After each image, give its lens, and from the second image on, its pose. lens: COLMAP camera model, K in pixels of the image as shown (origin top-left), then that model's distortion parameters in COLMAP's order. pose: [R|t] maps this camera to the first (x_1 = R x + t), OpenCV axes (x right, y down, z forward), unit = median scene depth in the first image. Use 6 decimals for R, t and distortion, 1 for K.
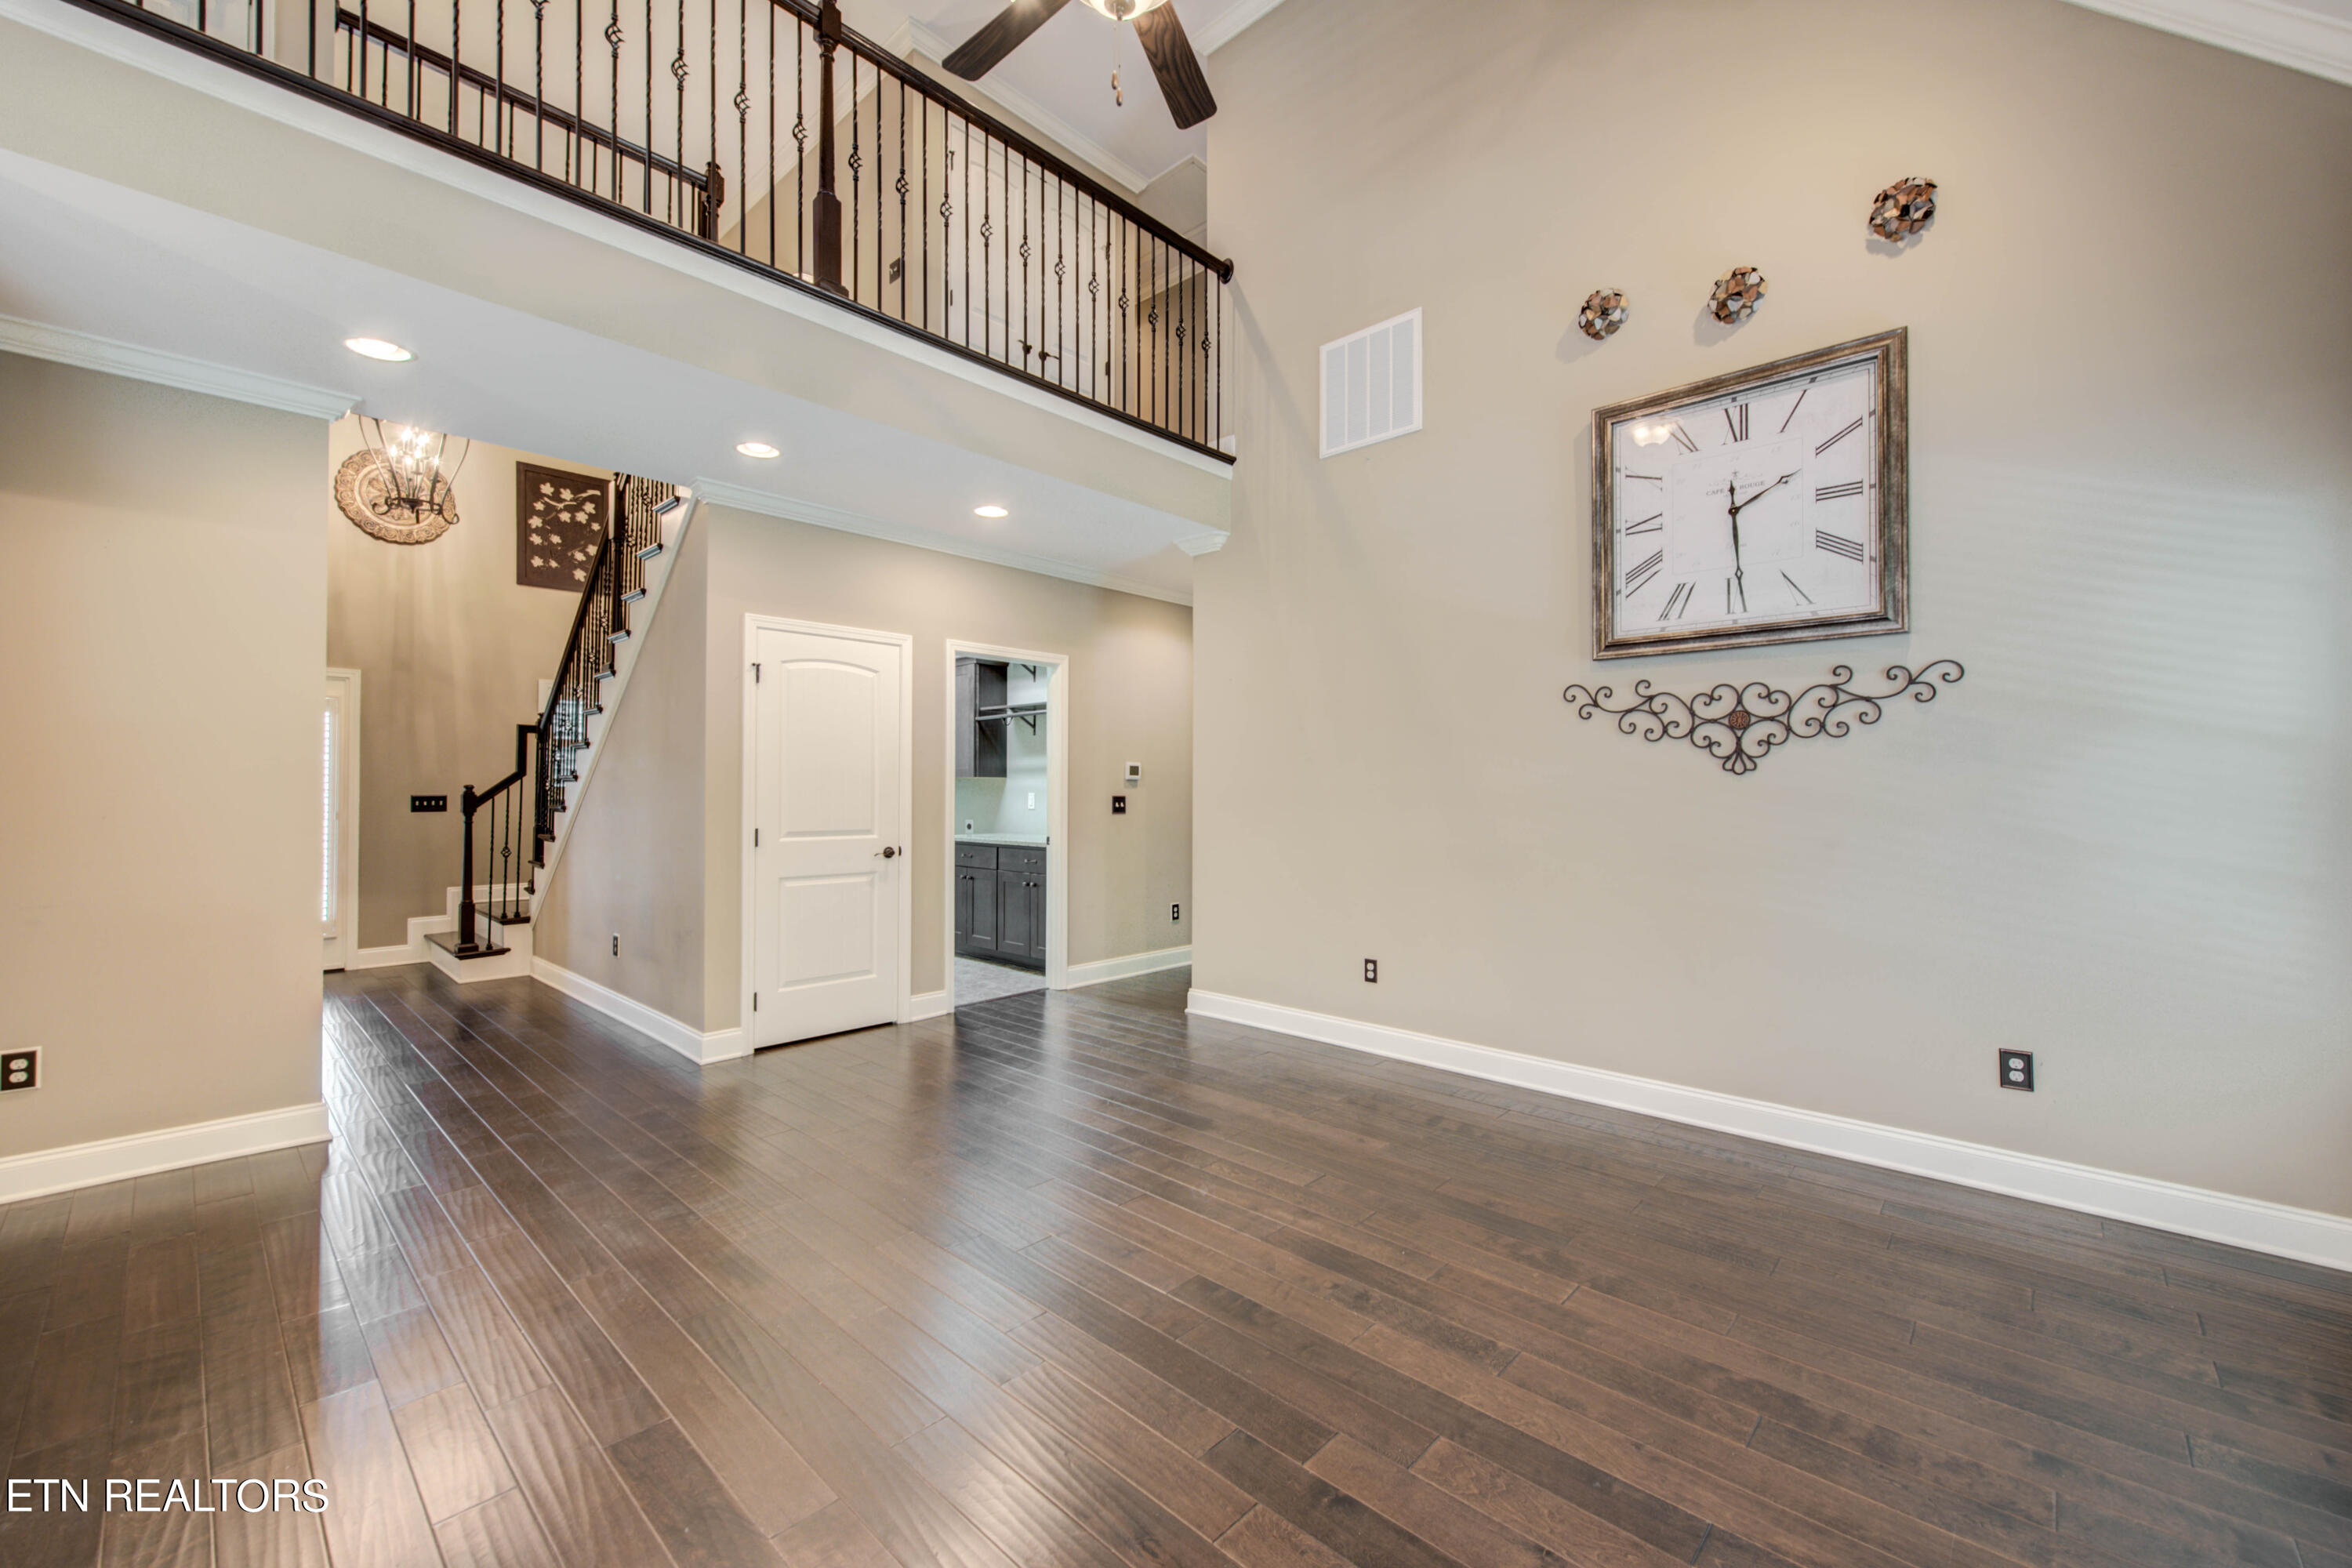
lens RADIAL K [[958.4, 0, 1171.9], [0, 958.4, 767.9], [0, 0, 1]] dist [0.077764, -0.000043]
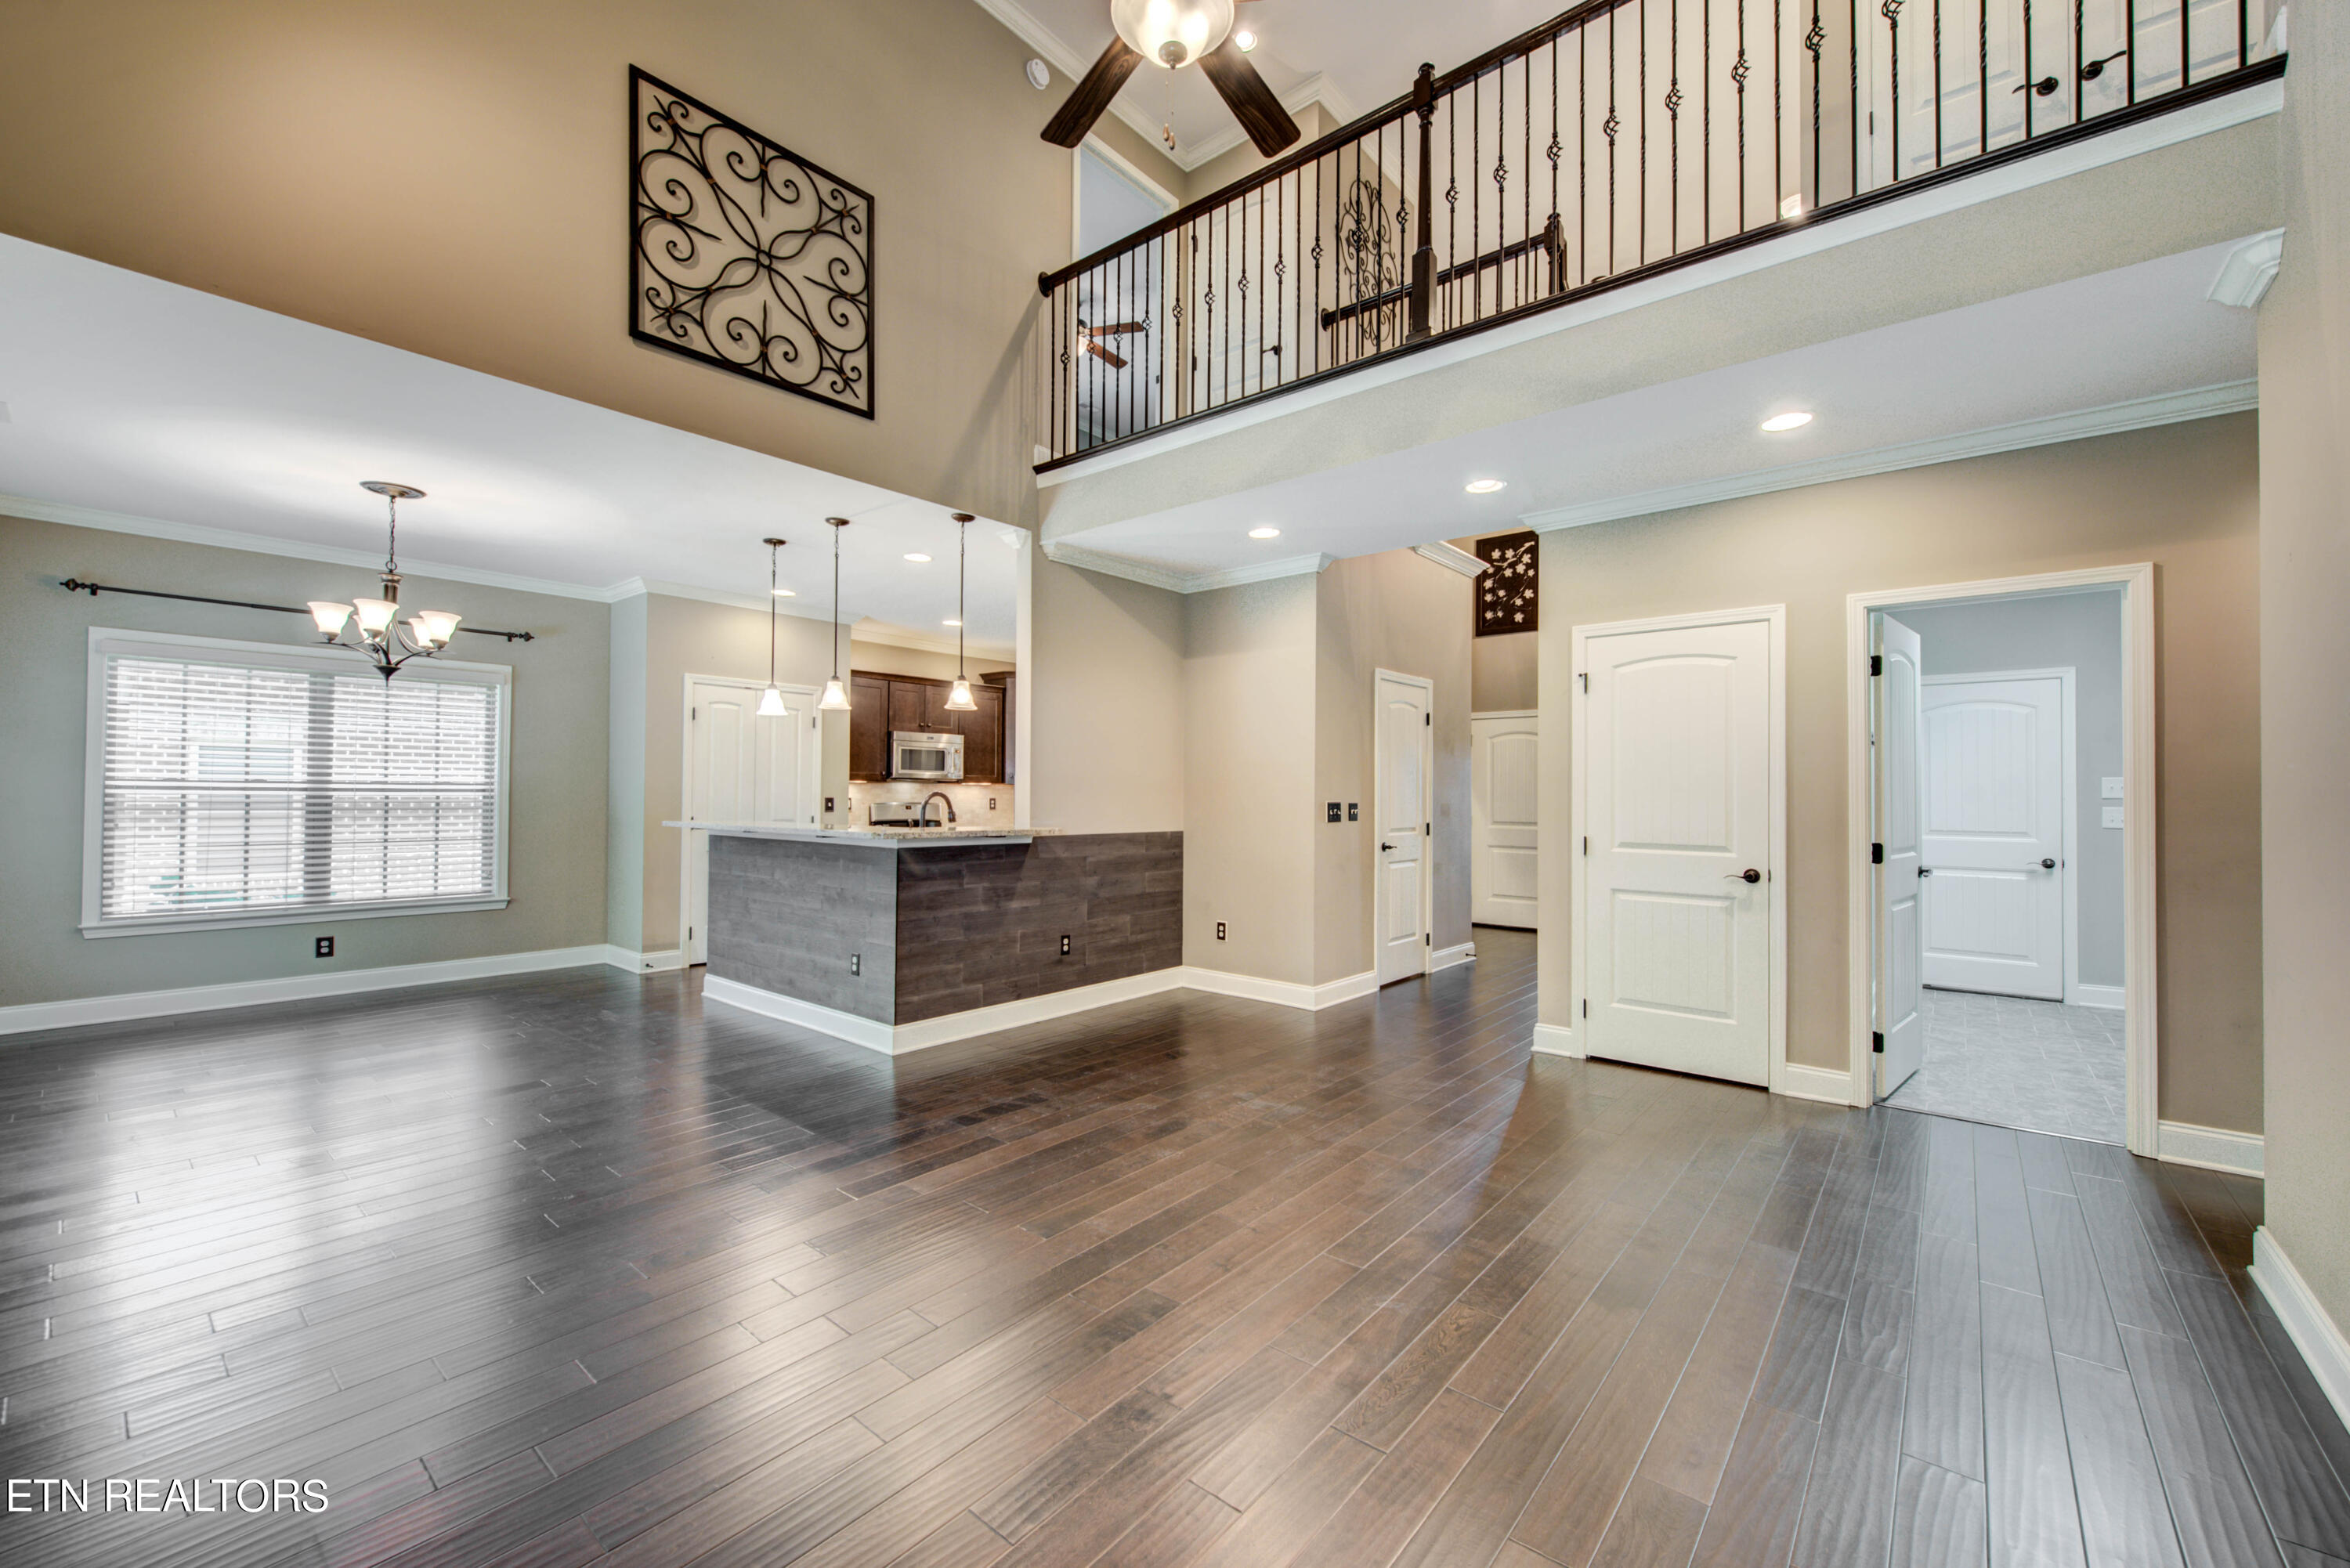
lens RADIAL K [[943.5, 0, 1175.0], [0, 943.5, 784.0], [0, 0, 1]] dist [-0.002220, -0.000341]
pose [[0.076523, -0.013646, -0.996974, 0.506658], [0.017893, 0.999764, -0.012311, 0.012492], [0.996907, -0.016897, 0.076749, 0.502476]]
